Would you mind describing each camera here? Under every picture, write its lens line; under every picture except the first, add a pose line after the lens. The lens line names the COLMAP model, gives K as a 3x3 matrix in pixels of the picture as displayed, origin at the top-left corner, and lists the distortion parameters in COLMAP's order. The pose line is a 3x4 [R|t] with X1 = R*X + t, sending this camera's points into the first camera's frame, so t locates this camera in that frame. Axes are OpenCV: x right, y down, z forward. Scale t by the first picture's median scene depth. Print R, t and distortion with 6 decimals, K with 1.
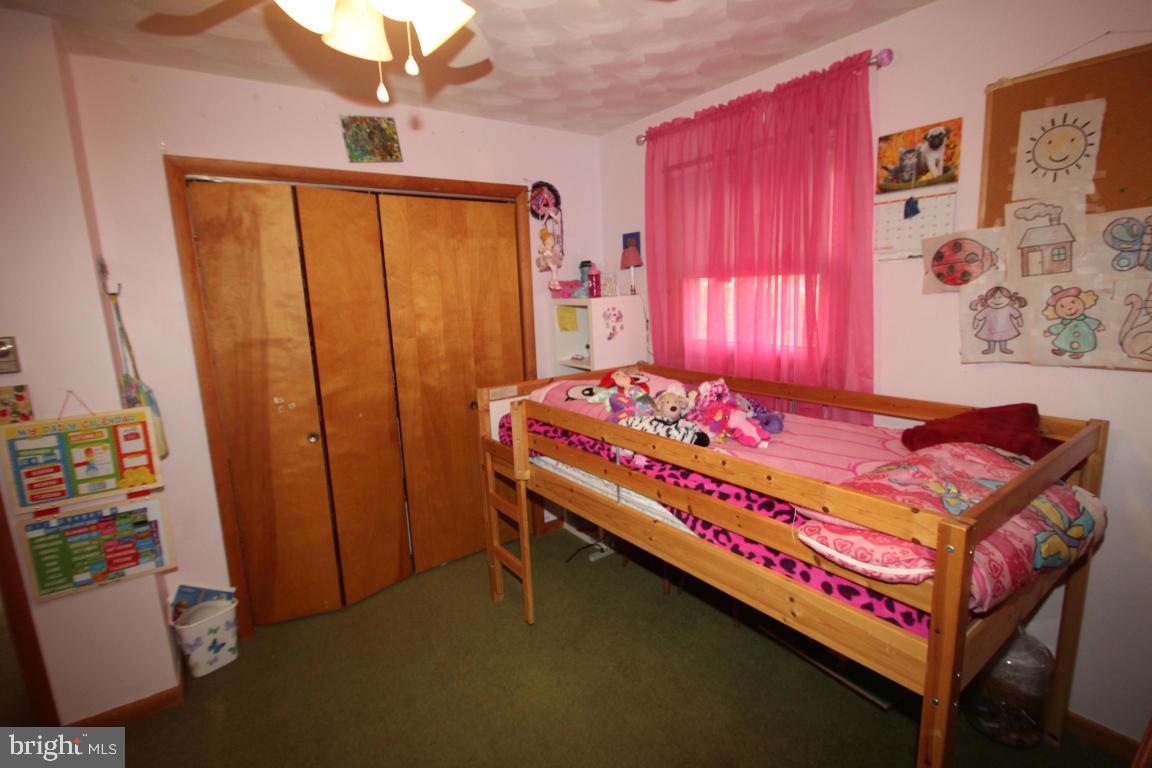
lens RADIAL K [[542.7, 0, 573.4], [0, 542.7, 376.6], [0, 0, 1]] dist [-0.003616, -0.002091]
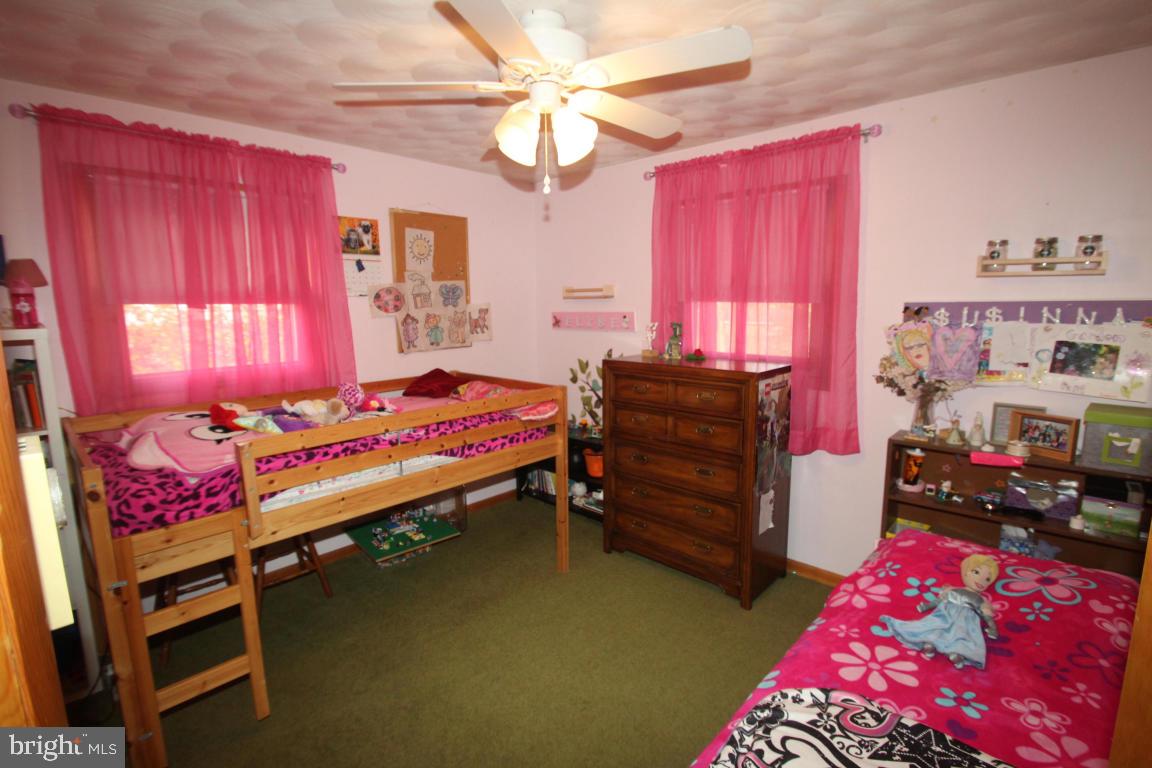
lens RADIAL K [[542.7, 0, 578.3], [0, 542.7, 384.6], [0, 0, 1]] dist [-0.003616, -0.002091]
pose [[-0.198687, -0.105630, 0.974354, -1.282939], [0.180523, 0.973220, 0.142319, -0.086632], [-0.963294, 0.204170, -0.174297, 0.818803]]
